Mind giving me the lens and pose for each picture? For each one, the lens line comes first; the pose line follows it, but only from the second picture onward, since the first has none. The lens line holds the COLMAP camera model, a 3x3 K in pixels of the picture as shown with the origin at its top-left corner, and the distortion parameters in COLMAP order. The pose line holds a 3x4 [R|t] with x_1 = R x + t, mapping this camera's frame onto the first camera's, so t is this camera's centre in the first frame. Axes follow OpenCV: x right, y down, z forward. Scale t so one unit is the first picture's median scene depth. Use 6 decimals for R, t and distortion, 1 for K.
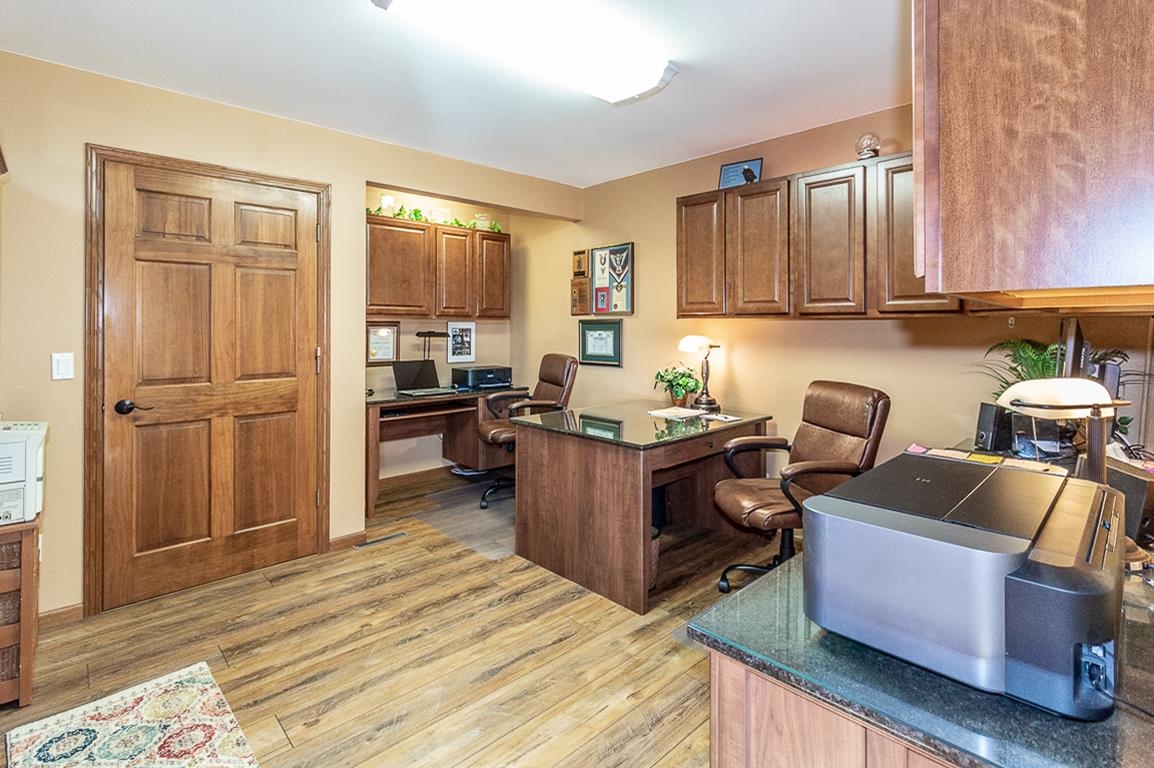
lens RADIAL K [[551.7, 0, 578.6], [0, 551.7, 323.6], [0, 0, 1]] dist [-0.000829, -0.000344]
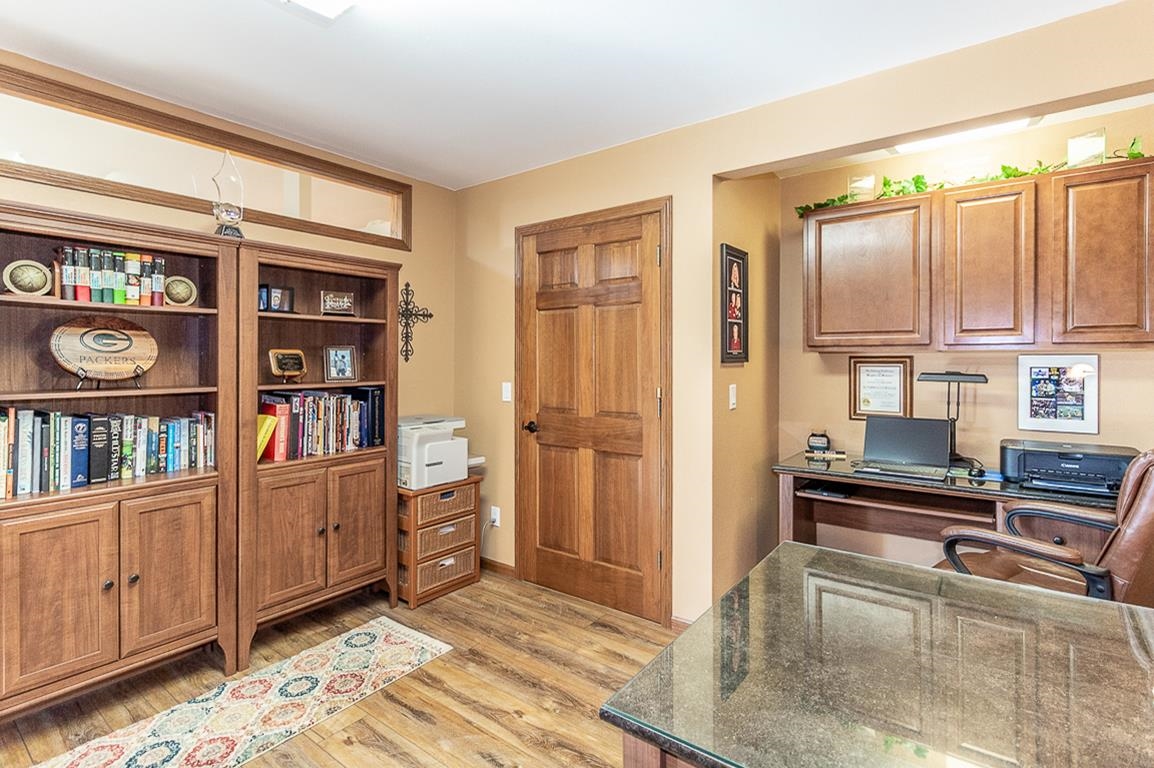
lens RADIAL K [[552.7, 0, 576.6], [0, 552.7, 362.7], [0, 0, 1]] dist [0.001196, 0.000144]
pose [[0.169511, 0.002749, -0.985524, 0.439687], [0.005536, 0.999978, 0.003742, -0.001022], [0.985513, -0.006091, 0.169492, 0.873800]]
